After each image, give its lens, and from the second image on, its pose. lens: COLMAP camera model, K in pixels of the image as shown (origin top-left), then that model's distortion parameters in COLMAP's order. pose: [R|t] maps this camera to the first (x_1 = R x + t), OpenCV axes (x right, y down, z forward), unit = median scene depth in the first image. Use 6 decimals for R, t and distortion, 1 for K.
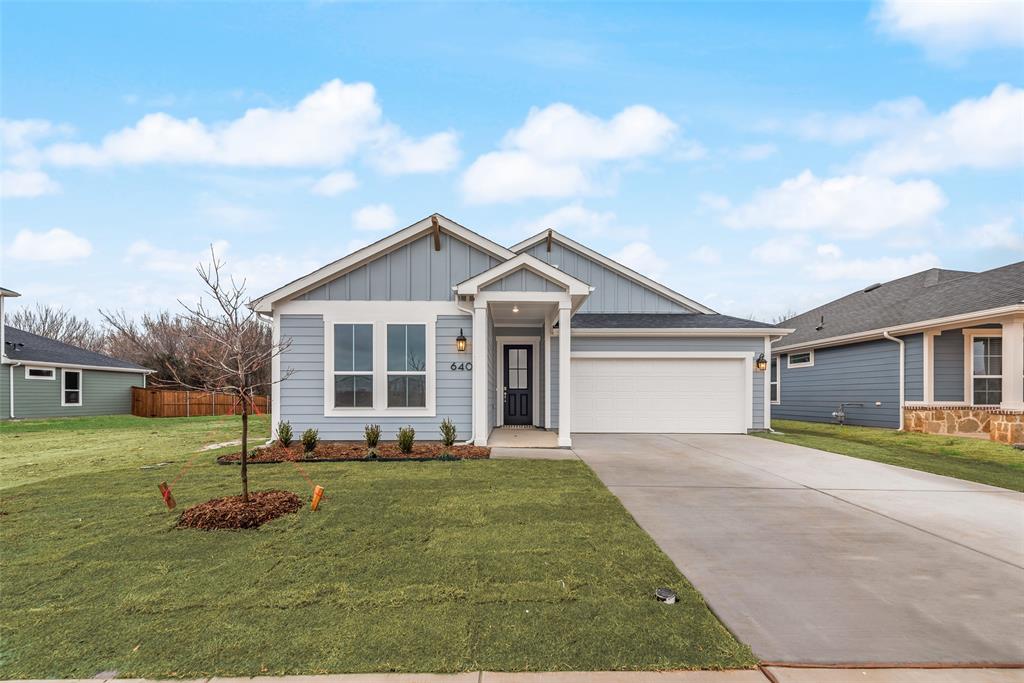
lens RADIAL K [[401.5, 0, 512.0], [0, 401.5, 341.5], [0, 0, 1]] dist [0.009709, -0.000128]
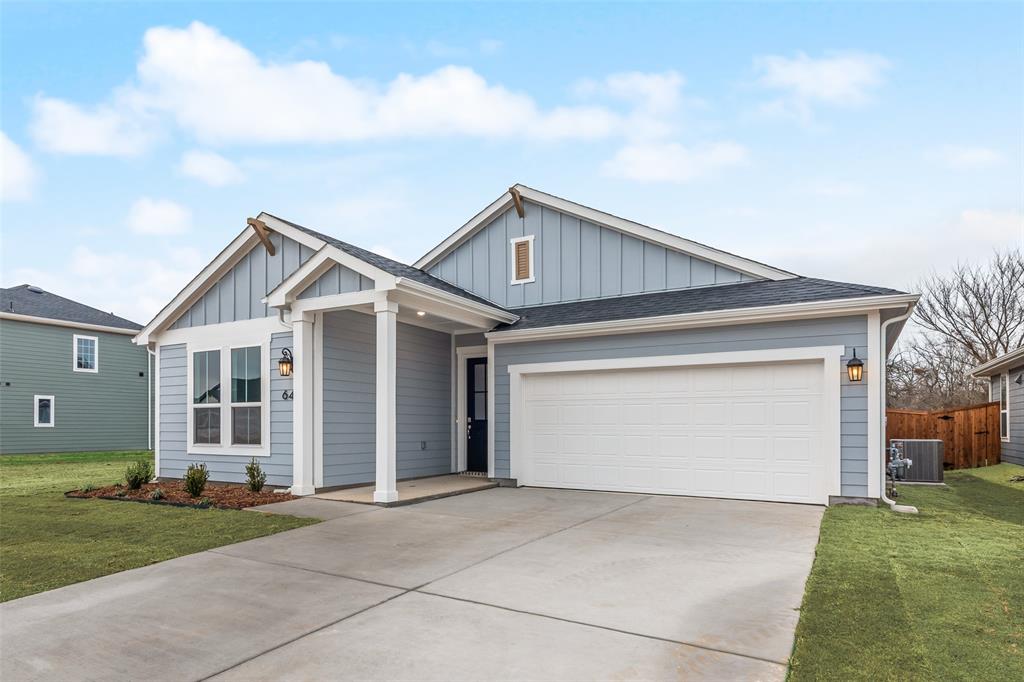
lens RADIAL K [[576.2, 0, 512.0], [0, 576.2, 341.0], [0, 0, 1]] dist [0.003787, 0.000299]
pose [[0.865625, -0.072586, -0.495403, 0.835150], [0.067681, 0.997318, -0.027866, 0.016460], [0.496097, -0.009408, 0.868216, 0.214959]]
